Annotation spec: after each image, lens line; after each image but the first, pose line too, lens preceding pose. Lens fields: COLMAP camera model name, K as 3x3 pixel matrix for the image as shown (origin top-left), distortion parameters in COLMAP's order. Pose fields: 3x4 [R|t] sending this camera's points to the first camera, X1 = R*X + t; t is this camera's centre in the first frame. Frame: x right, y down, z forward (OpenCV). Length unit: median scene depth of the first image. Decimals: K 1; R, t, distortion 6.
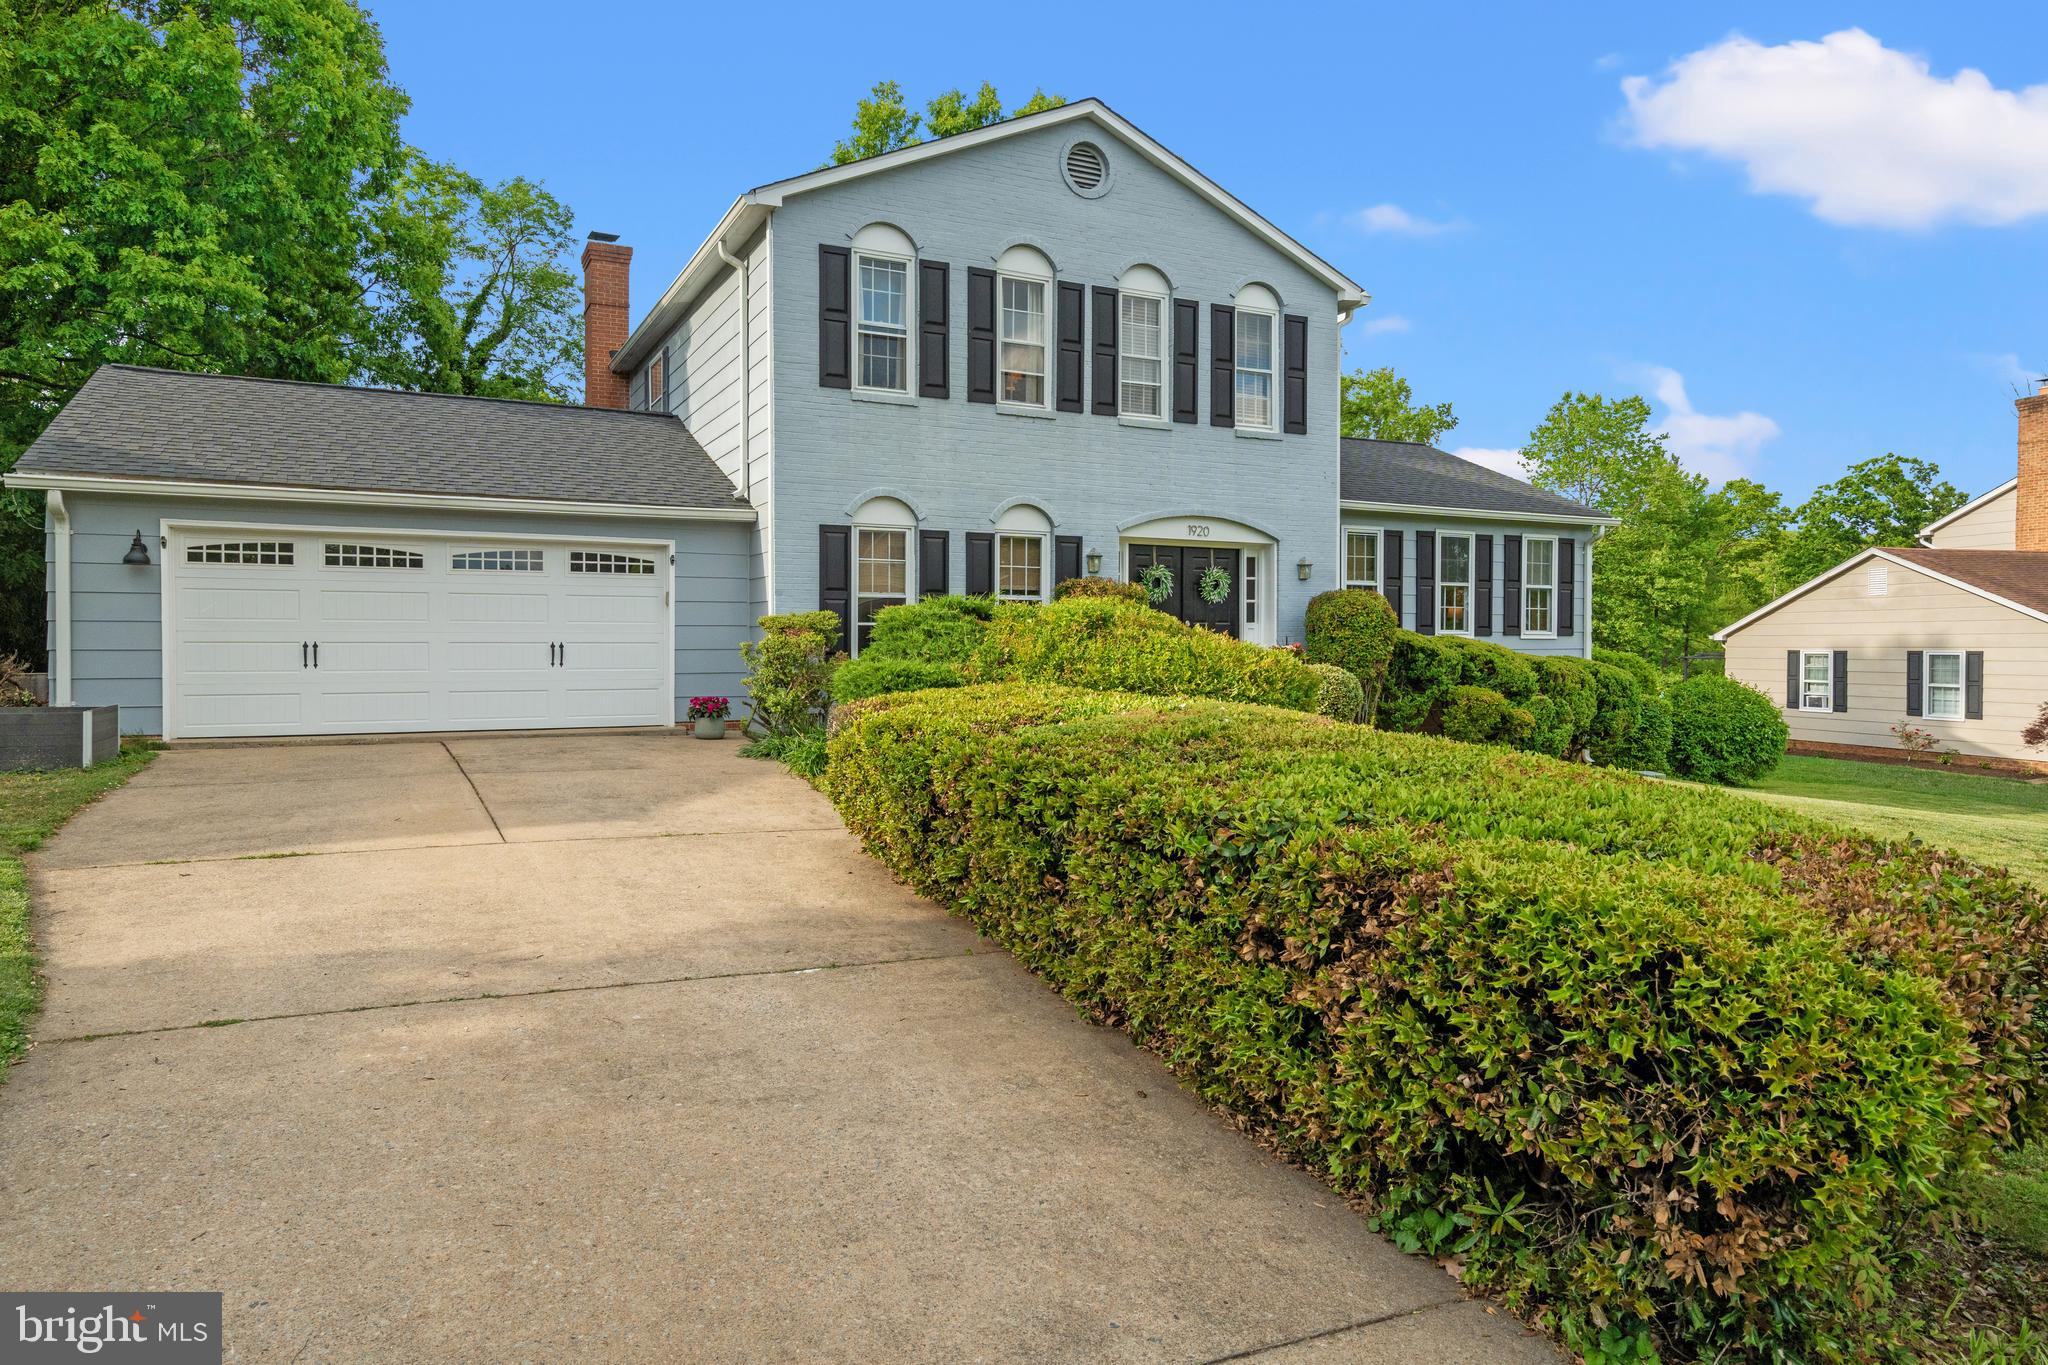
lens RADIAL K [[1266.5, 0, 1023.5], [0, 1266.5, 683.0], [0, 0, 1]] dist [0.020235, -0.001671]
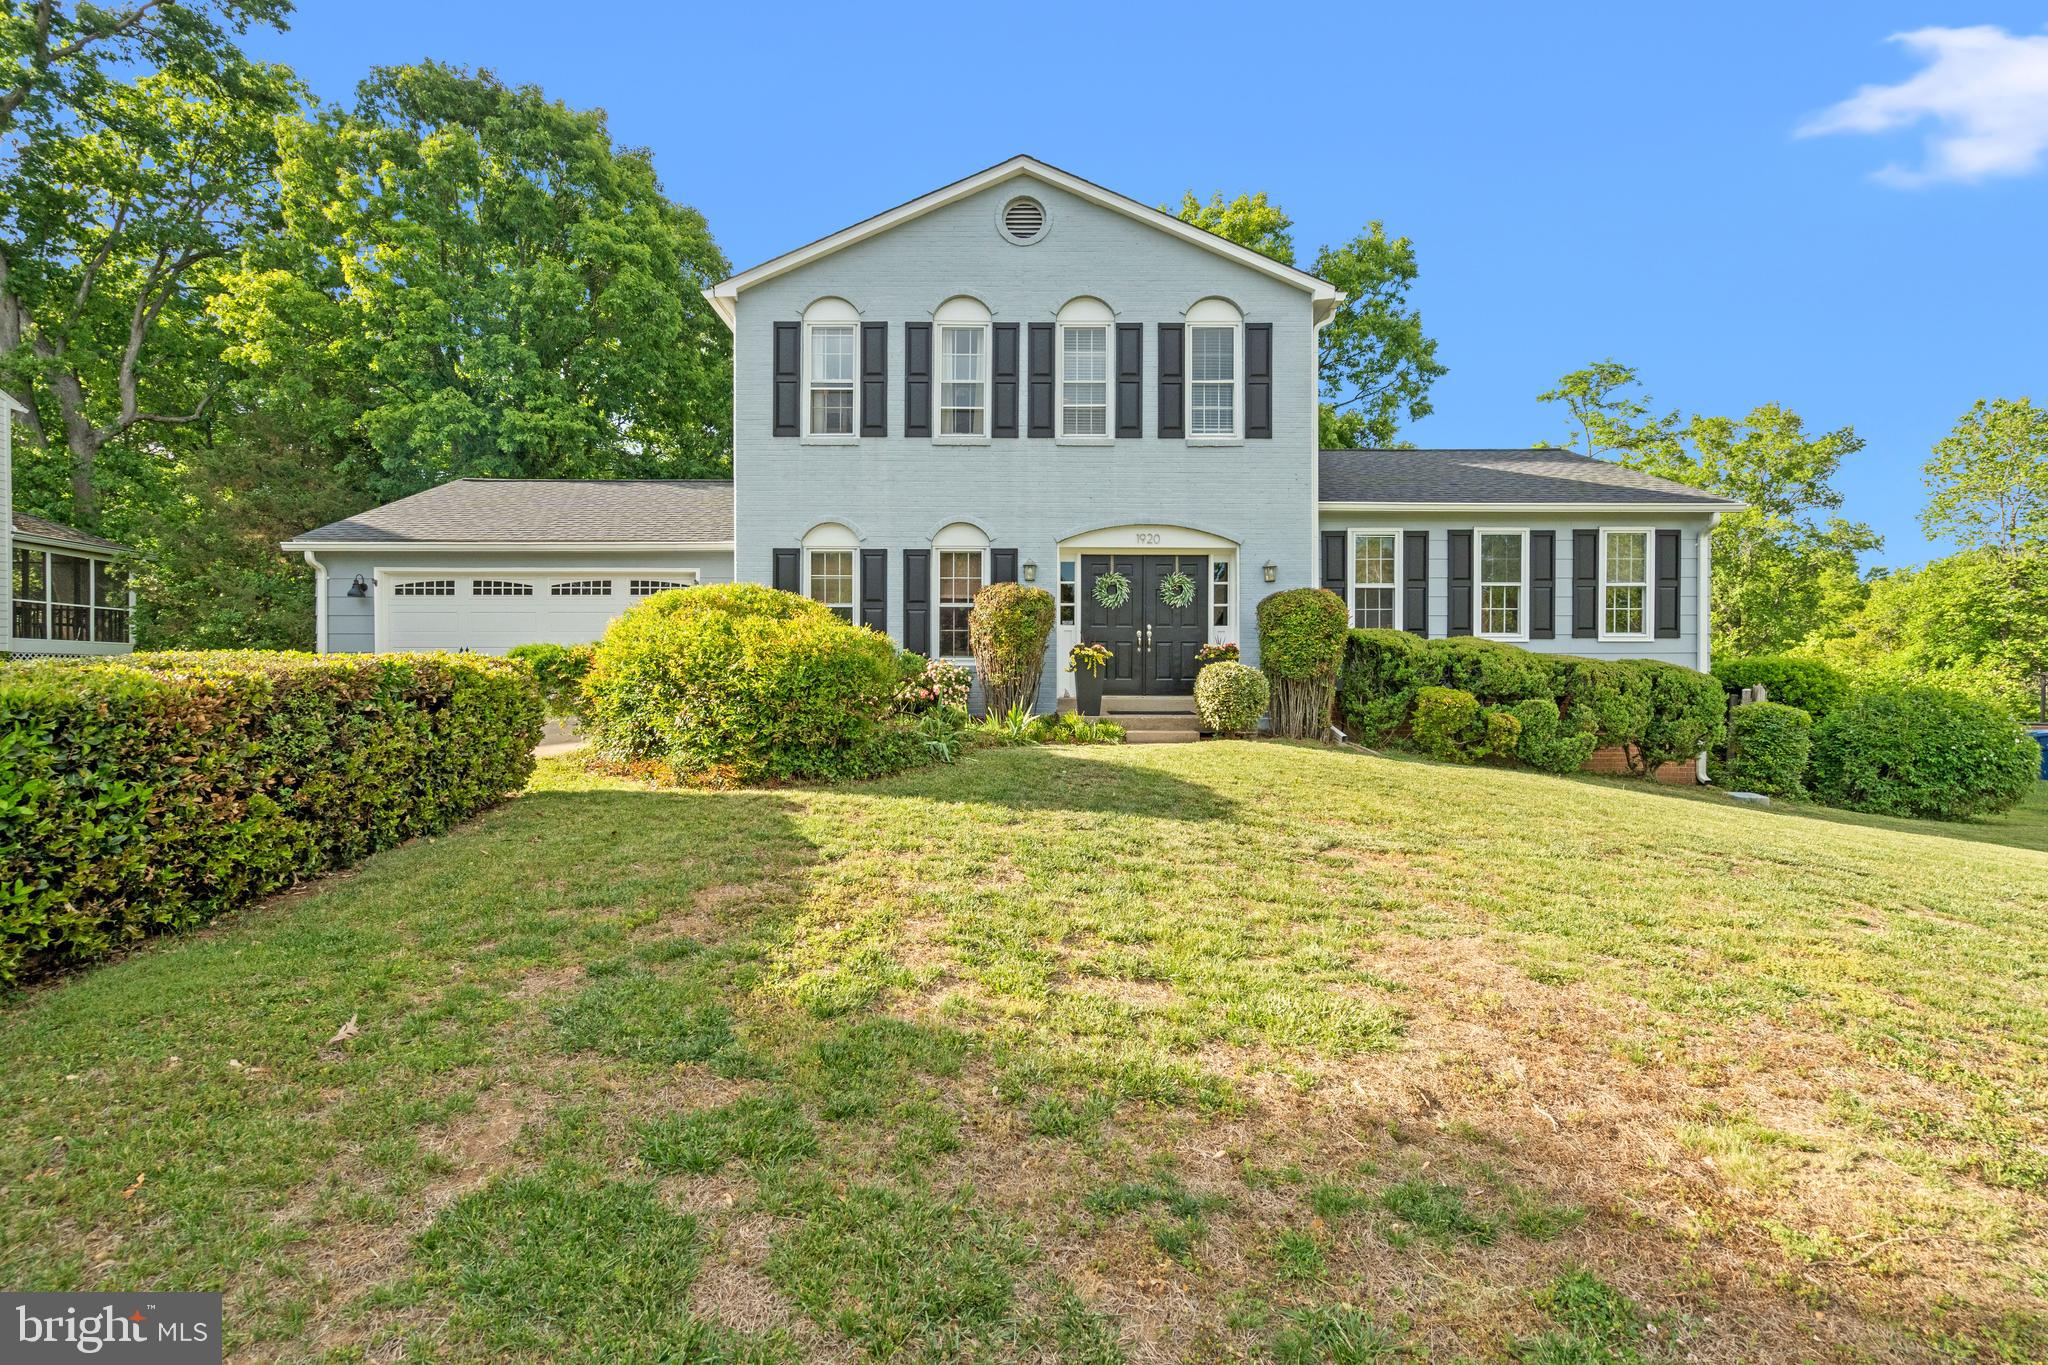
lens RADIAL K [[929.2, 0, 1033.6], [0, 929.2, 686.9], [0, 0, 1]] dist [0.001485, 0.000634]
pose [[0.894146, 0.004562, -0.447752, 0.402149], [-0.013273, 0.999779, -0.016320, 0.017602], [0.447579, 0.020536, 0.894009, 0.266502]]
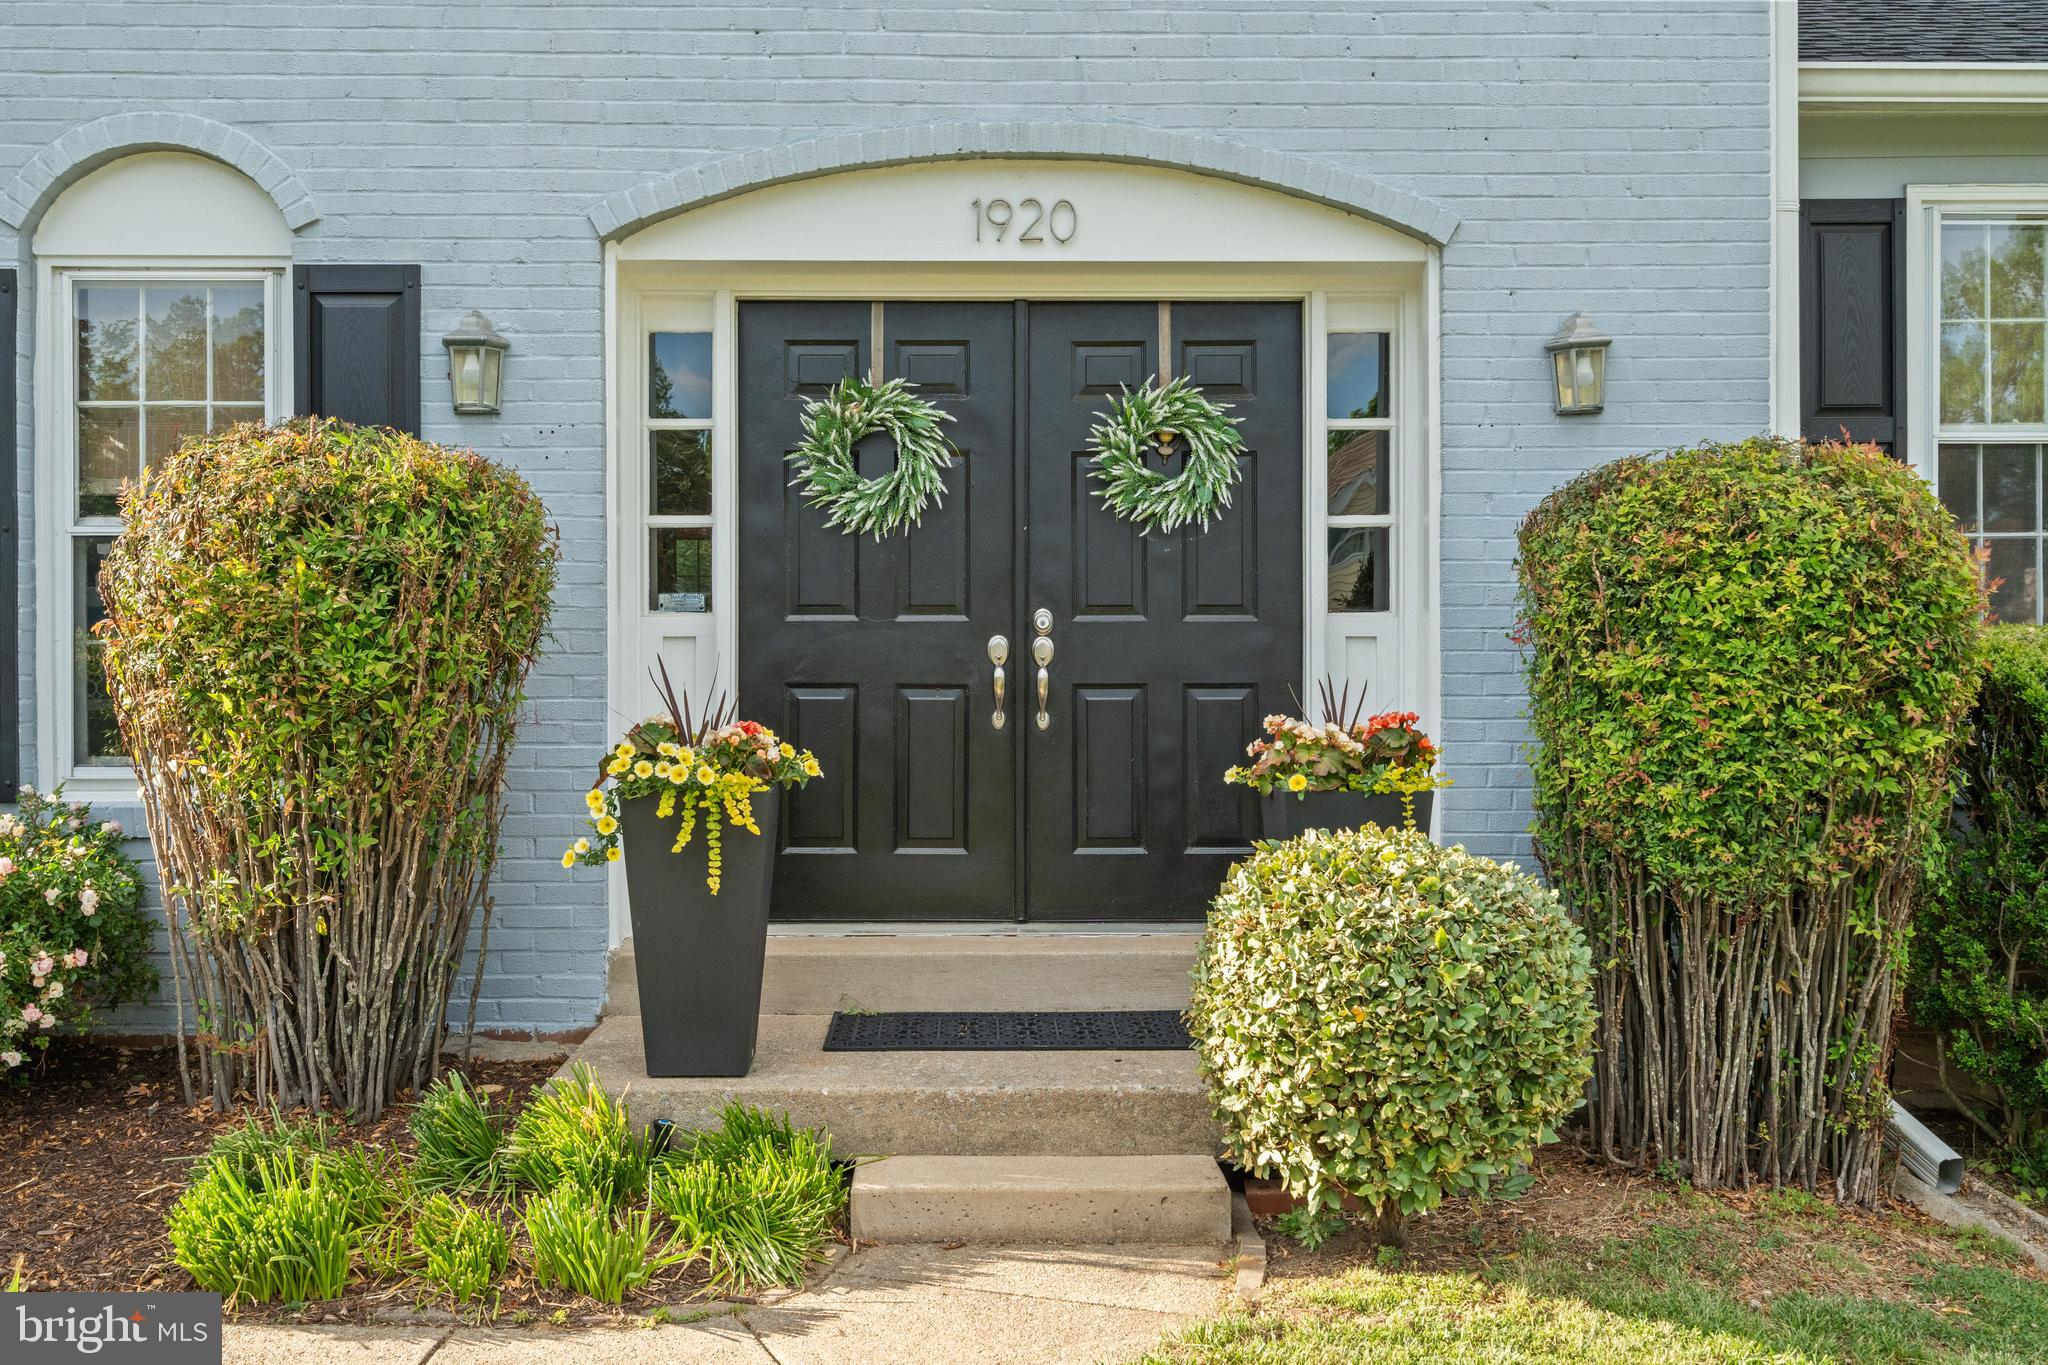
lens RADIAL K [[2030.8, 0, 1018.4], [0, 2030.8, 668.7], [0, 0, 1]] dist [0.021608, 0.000000]
pose [[0.893770, 0.001184, -0.448524, 0.305644], [-0.010058, 0.999798, -0.017404, -0.031782], [0.448413, 0.020067, 0.893601, 0.670501]]
